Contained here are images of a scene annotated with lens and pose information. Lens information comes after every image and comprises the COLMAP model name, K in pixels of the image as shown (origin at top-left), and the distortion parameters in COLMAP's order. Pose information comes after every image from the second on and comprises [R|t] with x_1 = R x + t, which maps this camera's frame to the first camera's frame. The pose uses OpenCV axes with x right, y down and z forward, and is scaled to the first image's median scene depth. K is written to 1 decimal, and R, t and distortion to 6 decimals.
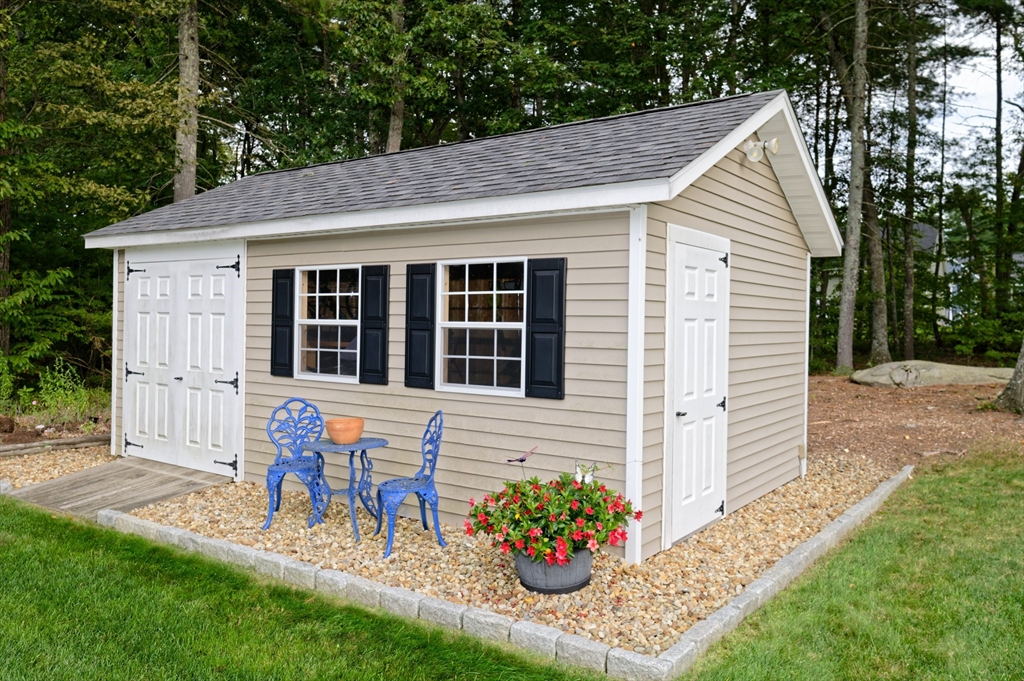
lens RADIAL K [[765.4, 0, 515.6], [0, 765.4, 336.3], [0, 0, 1]] dist [-0.006339, -0.000586]
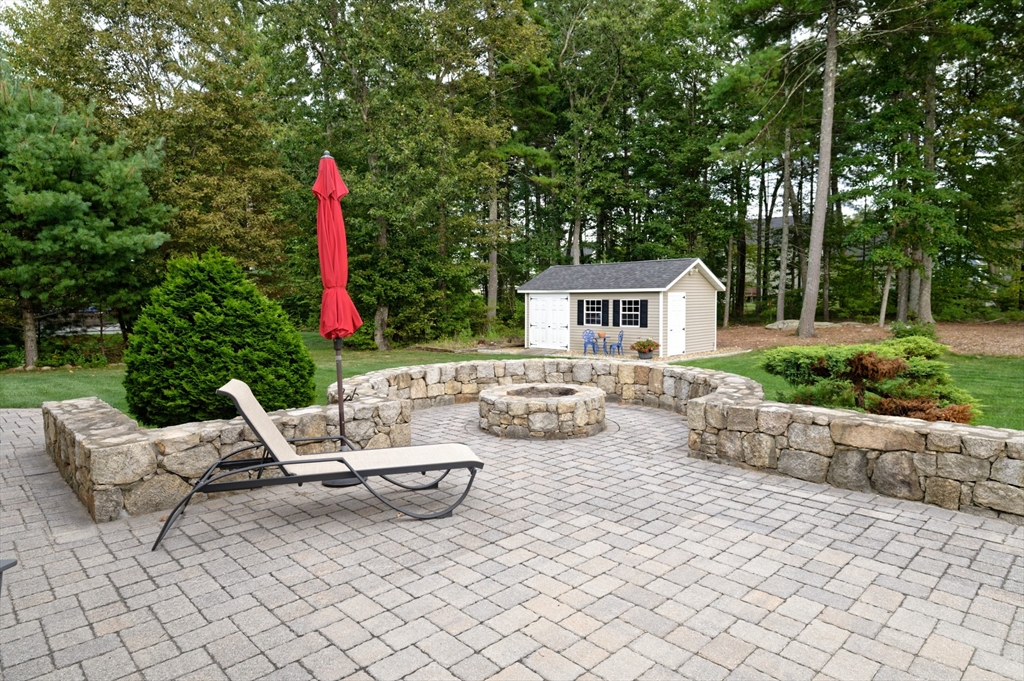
lens RADIAL K [[591.2, 0, 507.2], [0, 591.2, 339.7], [0, 0, 1]] dist [0.006235, -0.000218]
pose [[0.984452, -0.006663, -0.175525, -0.148211], [0.014944, 0.998834, 0.045900, -0.026939], [0.175015, -0.047809, 0.983404, -2.699880]]
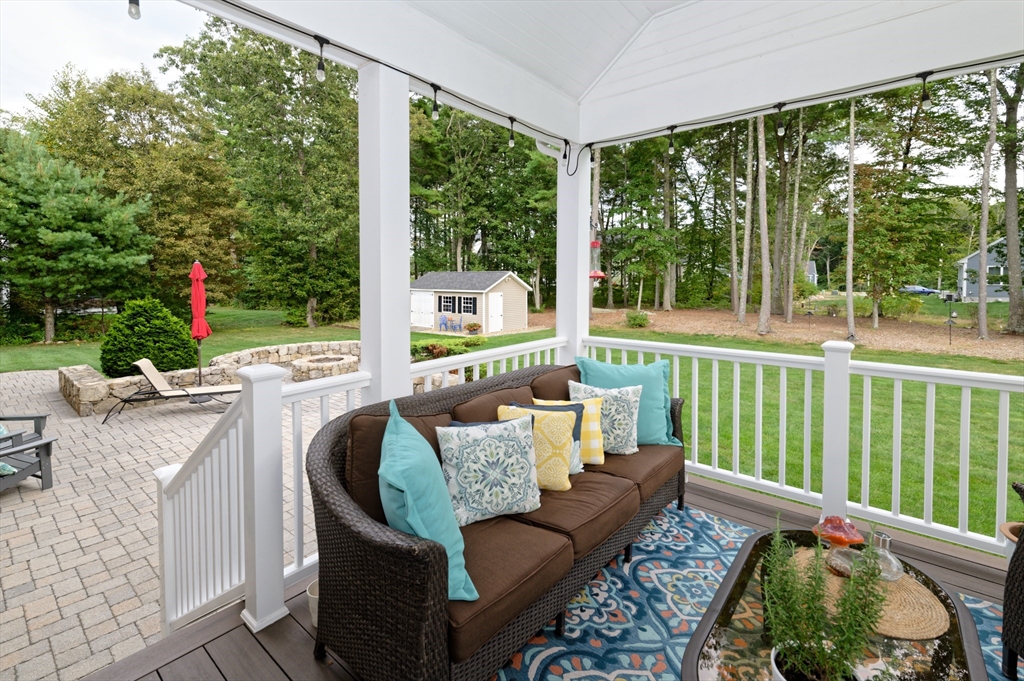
lens RADIAL K [[458.2, 0, 510.2], [0, 458.2, 290.2], [0, 0, 1]] dist [-0.000229, -0.000041]
pose [[0.998119, -0.004769, -0.061128, 0.636663], [0.004881, 0.999987, 0.001670, -0.162897], [0.061119, -0.001965, 0.998129, -3.411700]]
